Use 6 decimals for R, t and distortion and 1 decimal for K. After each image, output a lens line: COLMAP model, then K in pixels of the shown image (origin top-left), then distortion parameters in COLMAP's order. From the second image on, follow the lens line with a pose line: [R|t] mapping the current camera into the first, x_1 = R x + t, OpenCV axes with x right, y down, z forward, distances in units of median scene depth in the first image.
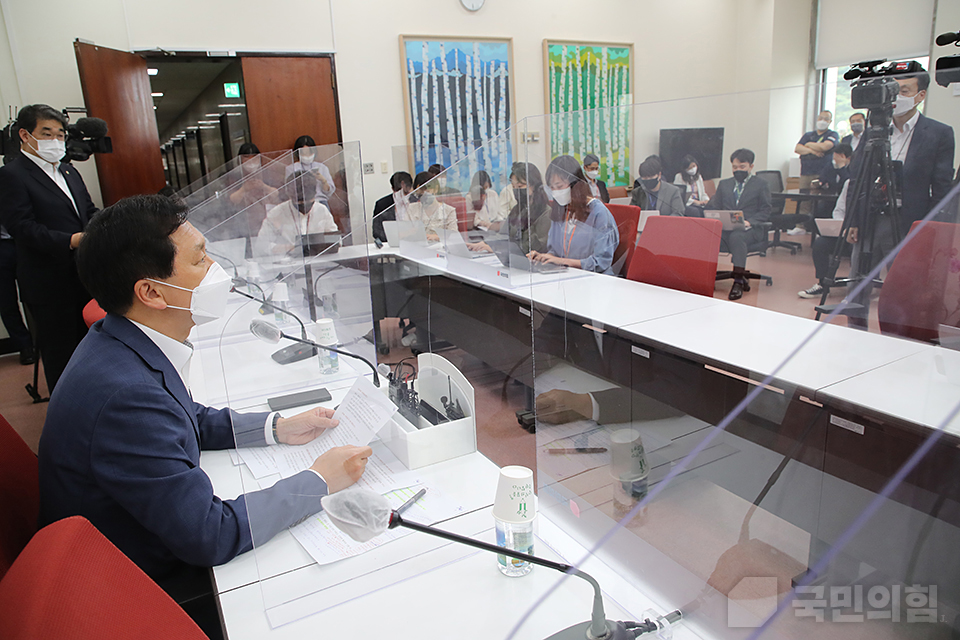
lens RADIAL K [[652.5, 0, 480.0], [0, 652.5, 320.0], [0, 0, 1]] dist [-0.042627, 0.002139]
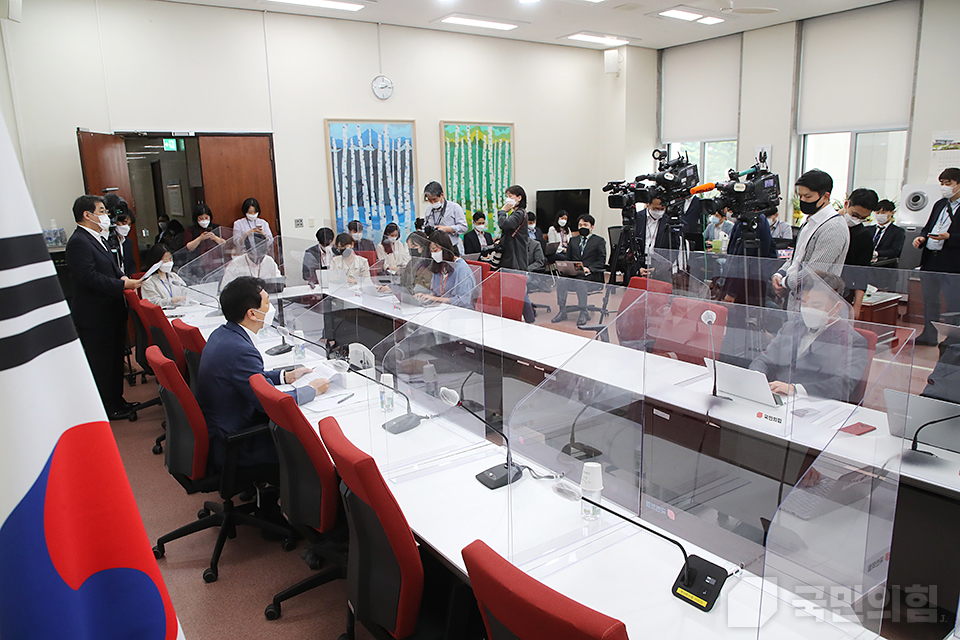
lens RADIAL K [[652.5, 0, 480.0], [0, 652.5, 320.0], [0, 0, 1]] dist [-0.042627, 0.002139]
pose [[0.991724, -0.001914, 0.128370, 0.012849], [0.008398, 0.998714, -0.049991, 0.017804], [-0.128109, 0.050655, 0.990466, -0.261278]]
